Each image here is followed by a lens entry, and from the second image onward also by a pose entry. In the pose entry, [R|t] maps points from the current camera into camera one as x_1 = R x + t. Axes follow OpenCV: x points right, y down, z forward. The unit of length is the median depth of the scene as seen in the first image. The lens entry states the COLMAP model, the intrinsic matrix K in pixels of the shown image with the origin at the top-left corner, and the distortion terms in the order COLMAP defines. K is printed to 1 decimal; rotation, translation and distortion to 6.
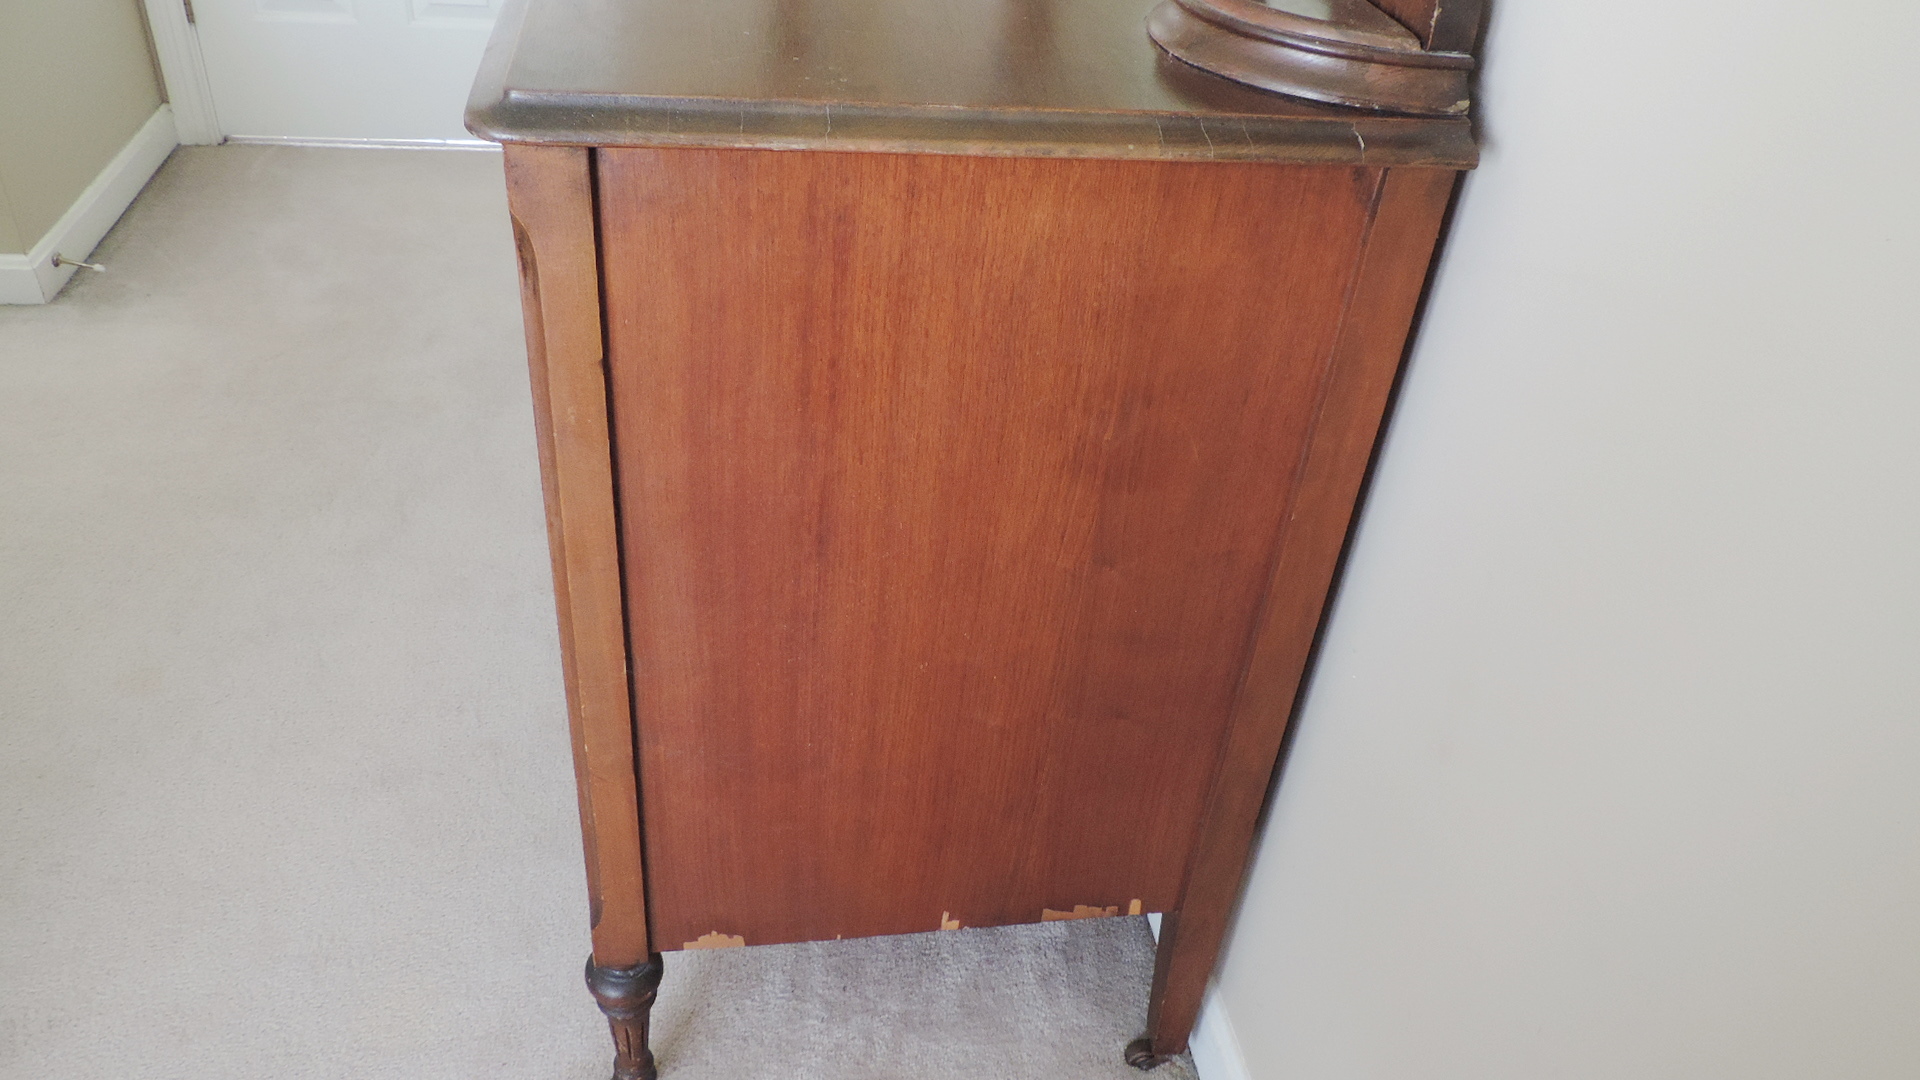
lens RADIAL K [[1377.8, 0, 956.4], [0, 1377.8, 539.5], [0, 0, 1]] dist [-0.033507, 0.008977]
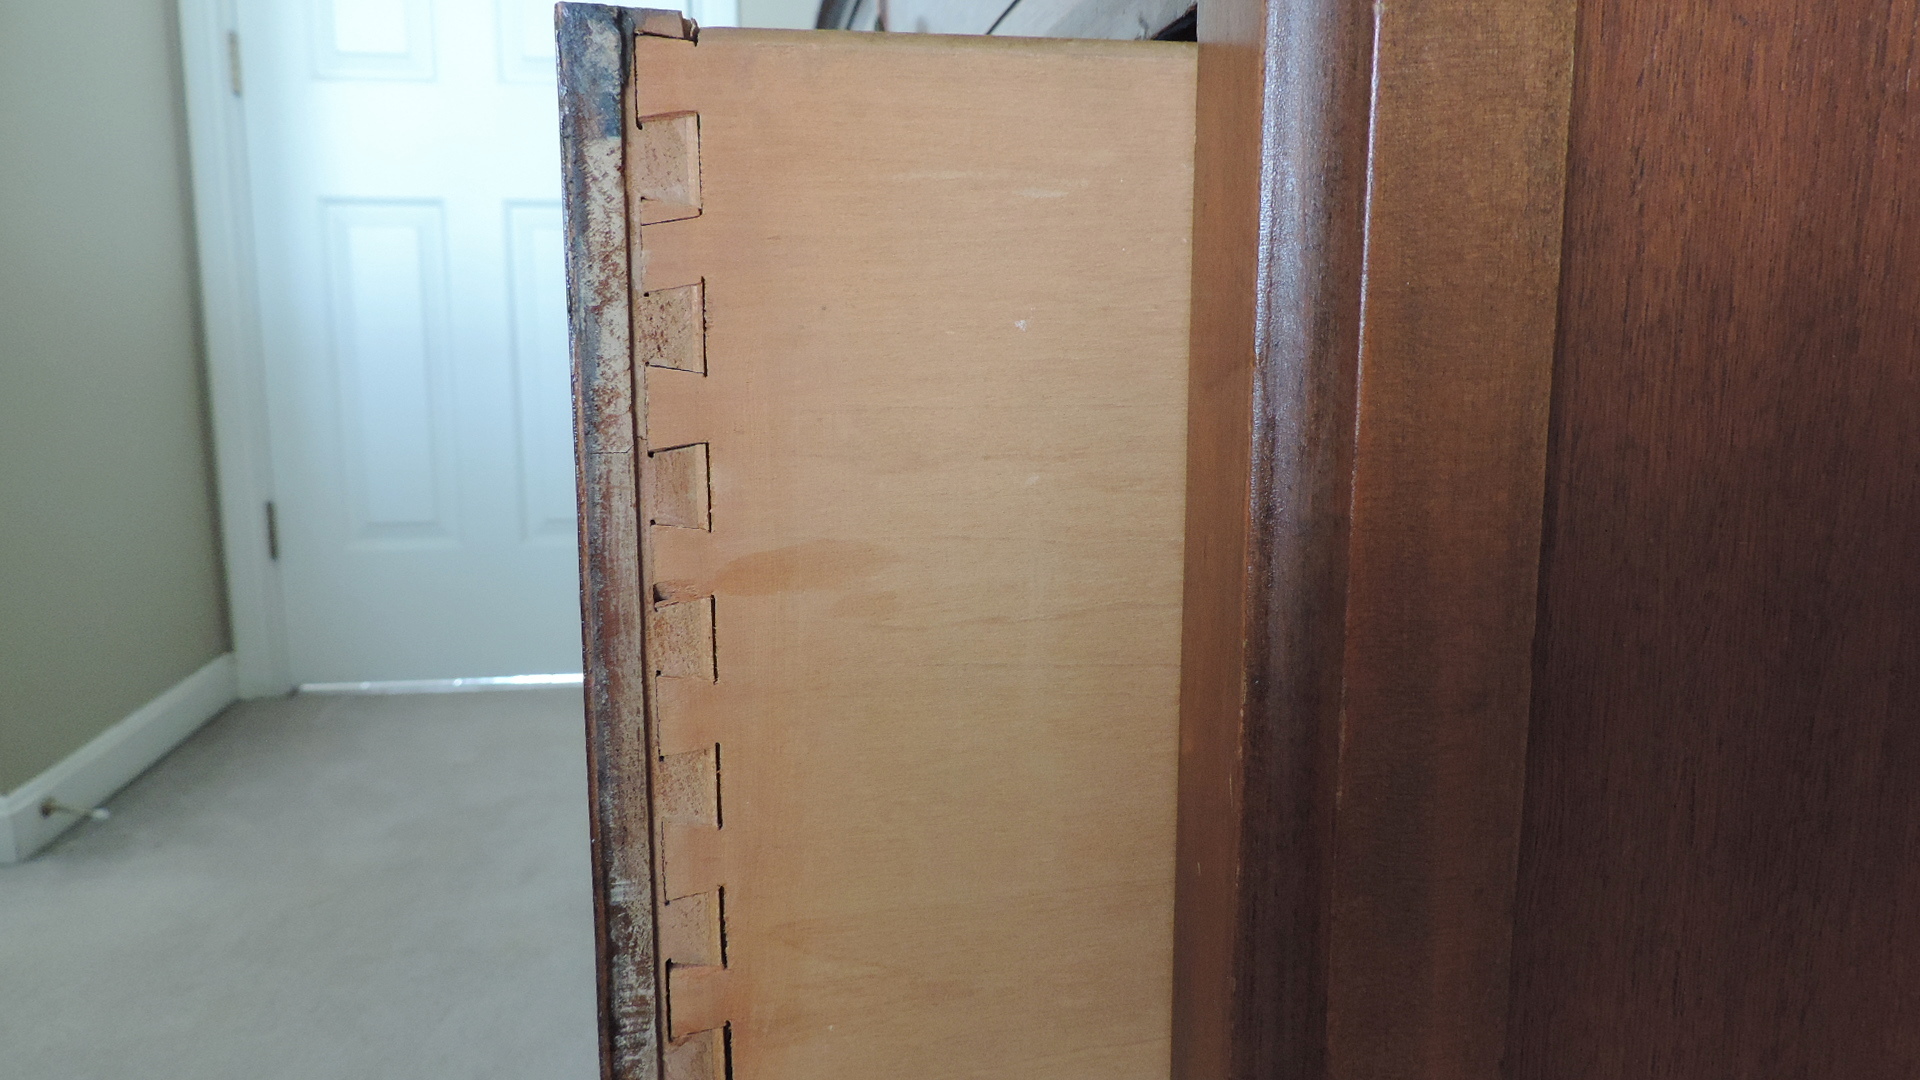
lens RADIAL K [[1377.8, 0, 963.6], [0, 1377.8, 544.1], [0, 0, 1]] dist [-0.033507, 0.008977]
pose [[0.996507, -0.081354, -0.018864, -0.123684], [0.064492, 0.893169, -0.445072, 0.033932], [0.053057, 0.442301, 0.895296, 0.277944]]
